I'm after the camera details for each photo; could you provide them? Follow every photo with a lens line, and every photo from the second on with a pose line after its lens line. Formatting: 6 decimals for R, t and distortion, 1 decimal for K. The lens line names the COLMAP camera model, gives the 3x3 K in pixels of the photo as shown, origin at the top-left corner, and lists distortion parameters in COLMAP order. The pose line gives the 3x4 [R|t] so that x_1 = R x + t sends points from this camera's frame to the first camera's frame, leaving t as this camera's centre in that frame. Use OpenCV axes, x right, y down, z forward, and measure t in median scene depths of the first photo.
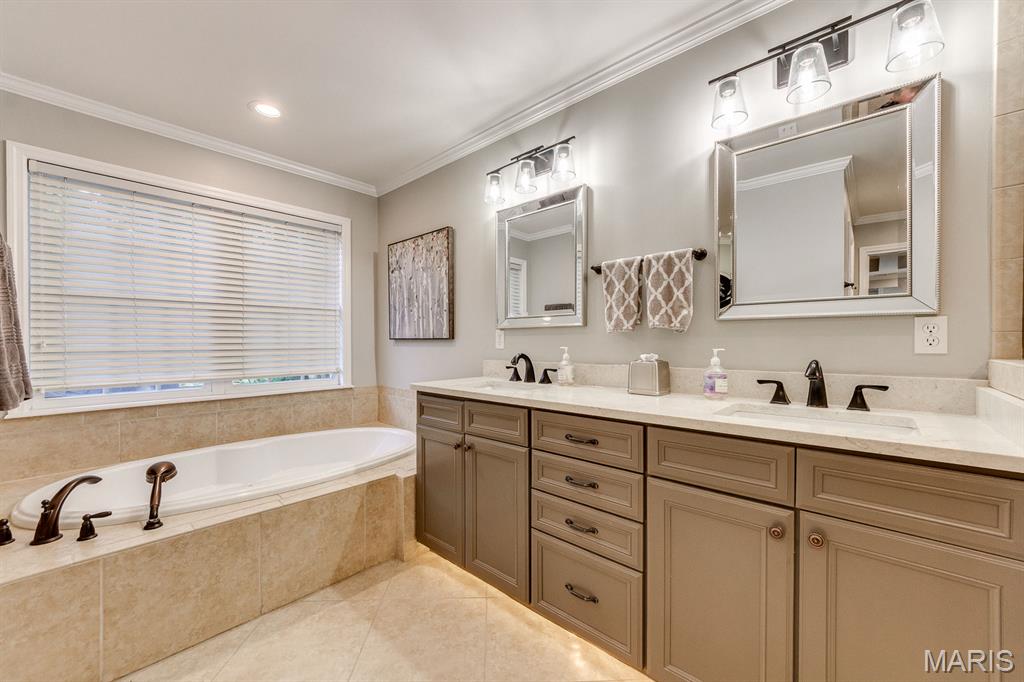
lens RADIAL K [[398.9, 0, 514.8], [0, 398.9, 343.8], [0, 0, 1]] dist [-0.000680, -0.000136]
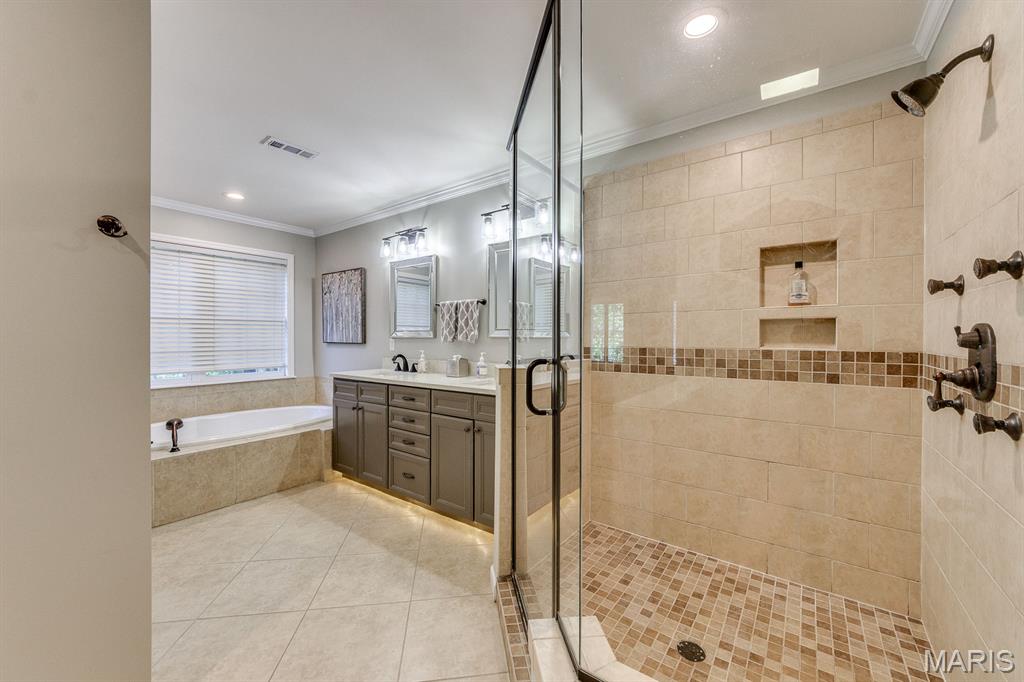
lens RADIAL K [[398.9, 0, 508.2], [0, 398.9, 337.4], [0, 0, 1]] dist [-0.000680, -0.000136]
pose [[0.996303, 0.000573, 0.085907, 0.341594], [-0.000338, 0.999996, -0.002746, -0.042087], [-0.085908, 0.002707, 0.996299, -0.714322]]
